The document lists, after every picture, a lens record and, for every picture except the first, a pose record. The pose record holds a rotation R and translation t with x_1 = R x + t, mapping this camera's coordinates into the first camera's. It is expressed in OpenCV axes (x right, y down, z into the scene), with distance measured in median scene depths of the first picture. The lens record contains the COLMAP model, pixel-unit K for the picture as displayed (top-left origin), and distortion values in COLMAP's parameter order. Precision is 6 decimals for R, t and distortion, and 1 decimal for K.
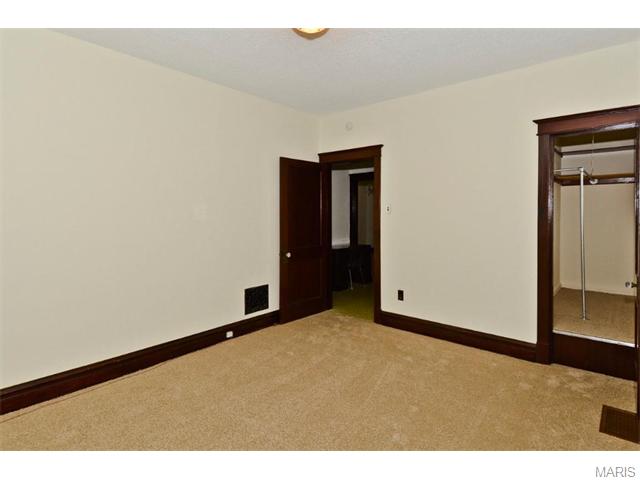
lens RADIAL K [[340.7, 0, 319.9], [0, 340.7, 227.9], [0, 0, 1]] dist [-0.000324, -0.000748]
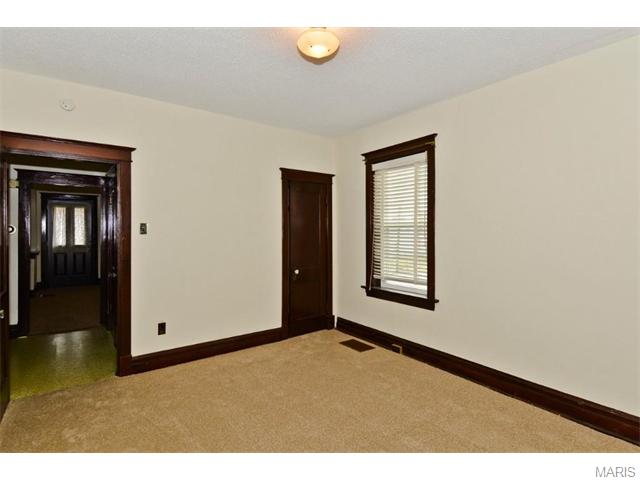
lens RADIAL K [[340.7, 0, 319.9], [0, 340.7, 227.9], [0, 0, 1]] dist [-0.000324, -0.000748]
pose [[0.217527, 0.009232, 0.976011, -0.790247], [0.048642, 0.998610, -0.020286, -0.027950], [-0.974842, 0.051887, 0.216776, 0.615069]]
